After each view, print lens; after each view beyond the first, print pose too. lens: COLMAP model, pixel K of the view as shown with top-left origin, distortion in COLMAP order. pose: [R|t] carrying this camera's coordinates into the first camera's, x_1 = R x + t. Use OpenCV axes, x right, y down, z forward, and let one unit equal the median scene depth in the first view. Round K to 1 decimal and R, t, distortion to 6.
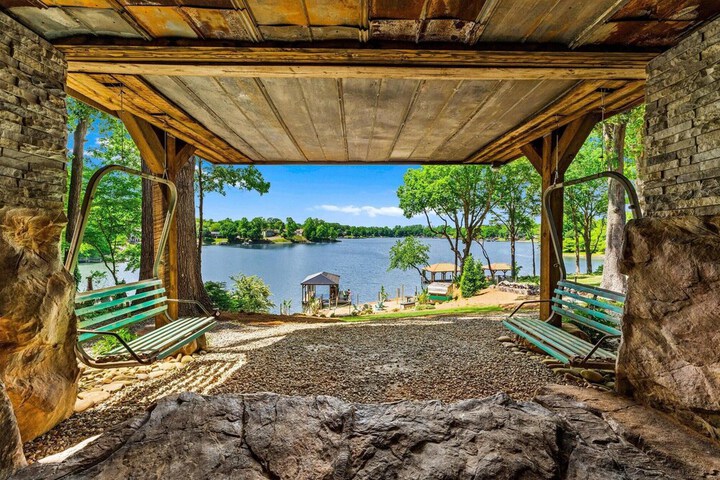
lens RADIAL K [[300.8, 0, 360.0], [0, 300.8, 240.1], [0, 0, 1]] dist [-0.001998, -0.000120]
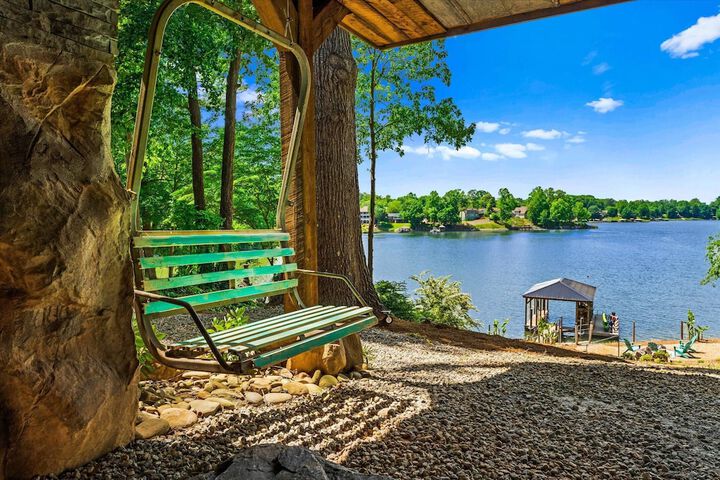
lens RADIAL K [[483.0, 0, 360.5], [0, 483.0, 240.8], [0, 0, 1]] dist [0.001532, 0.000574]
pose [[0.869100, 0.013852, -0.494443, -0.100988], [0.001548, 0.999527, 0.030724, 0.122012], [0.494634, -0.027468, 0.868667, 0.292798]]
